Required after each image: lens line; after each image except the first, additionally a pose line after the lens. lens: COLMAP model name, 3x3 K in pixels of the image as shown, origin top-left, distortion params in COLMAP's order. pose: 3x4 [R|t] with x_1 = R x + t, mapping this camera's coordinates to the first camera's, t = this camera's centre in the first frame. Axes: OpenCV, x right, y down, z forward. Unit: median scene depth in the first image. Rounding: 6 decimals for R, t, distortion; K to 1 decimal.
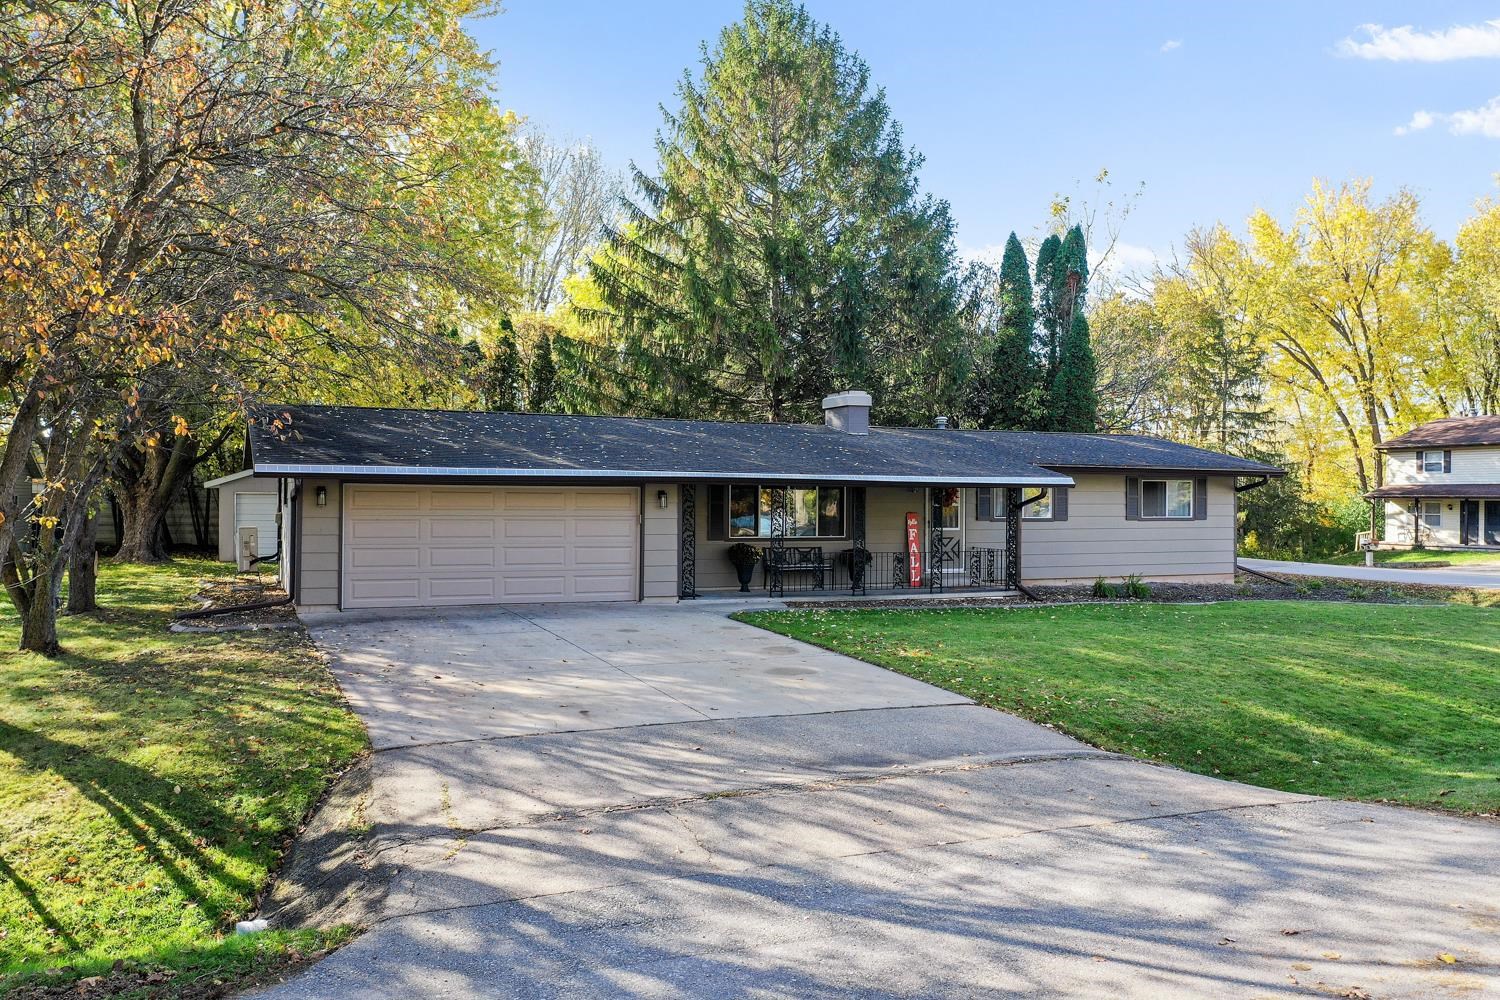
lens RADIAL K [[1149.8, 0, 750.0], [0, 1149.8, 500.0], [0, 0, 1]] dist [0.000182, 0.001266]
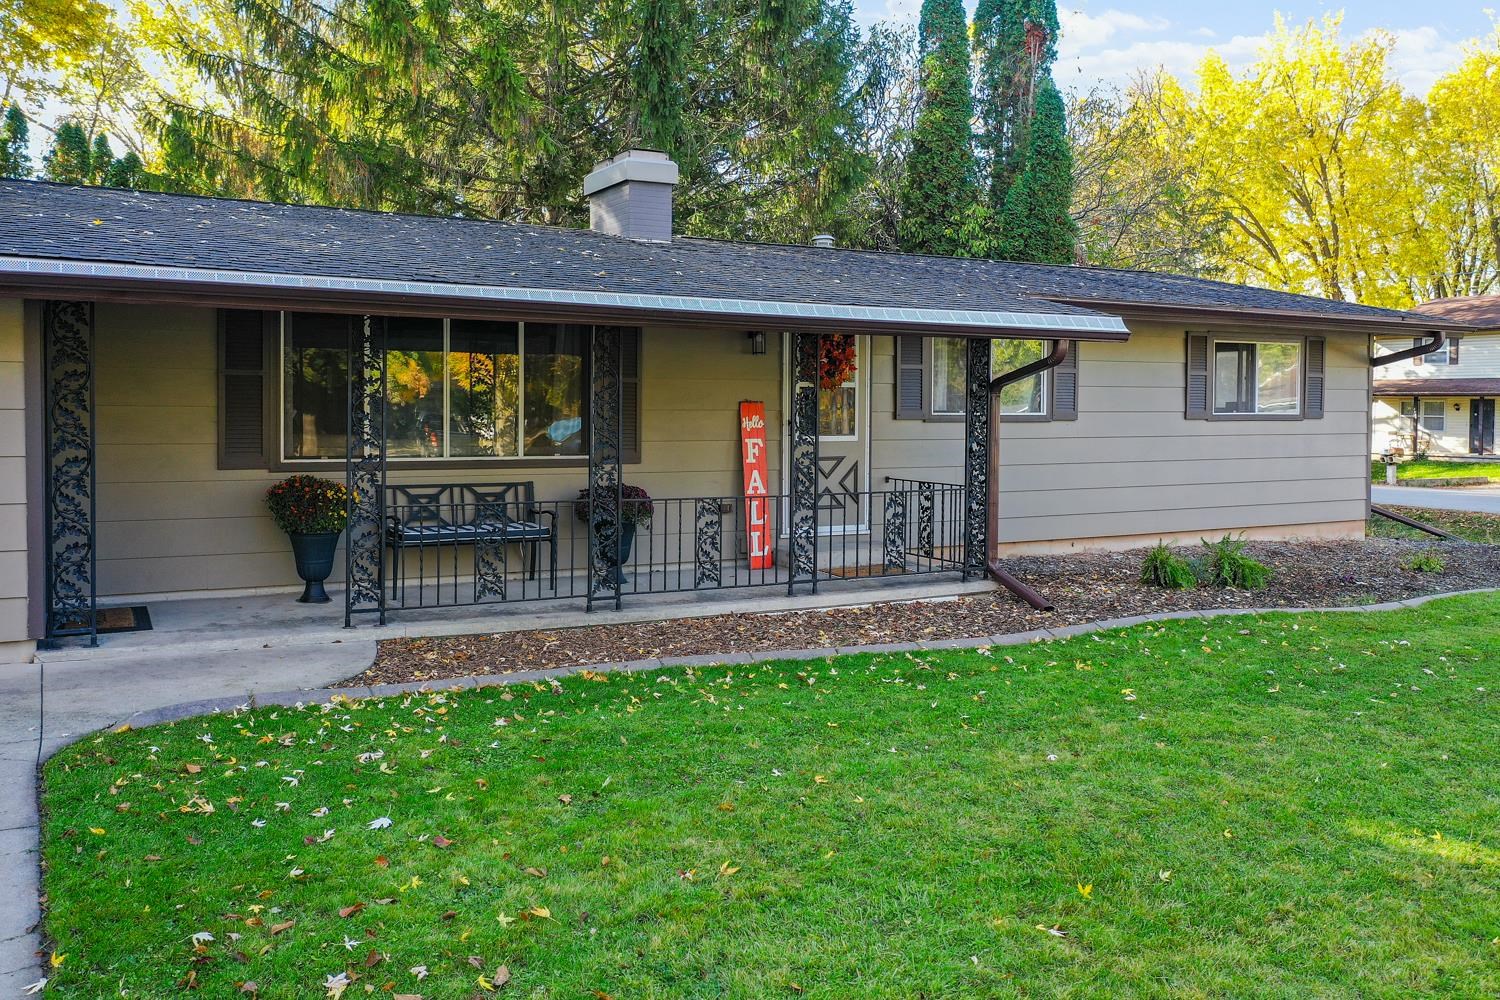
lens RADIAL K [[1209.3, 0, 730.1], [0, 1209.3, 476.1], [0, 0, 1]] dist [0.004562, 0.003874]
pose [[0.996524, -0.004799, 0.083166, 0.084420], [-0.000059, 0.998298, 0.058312, 0.011272], [-0.083305, -0.058115, 0.994828, 0.483236]]
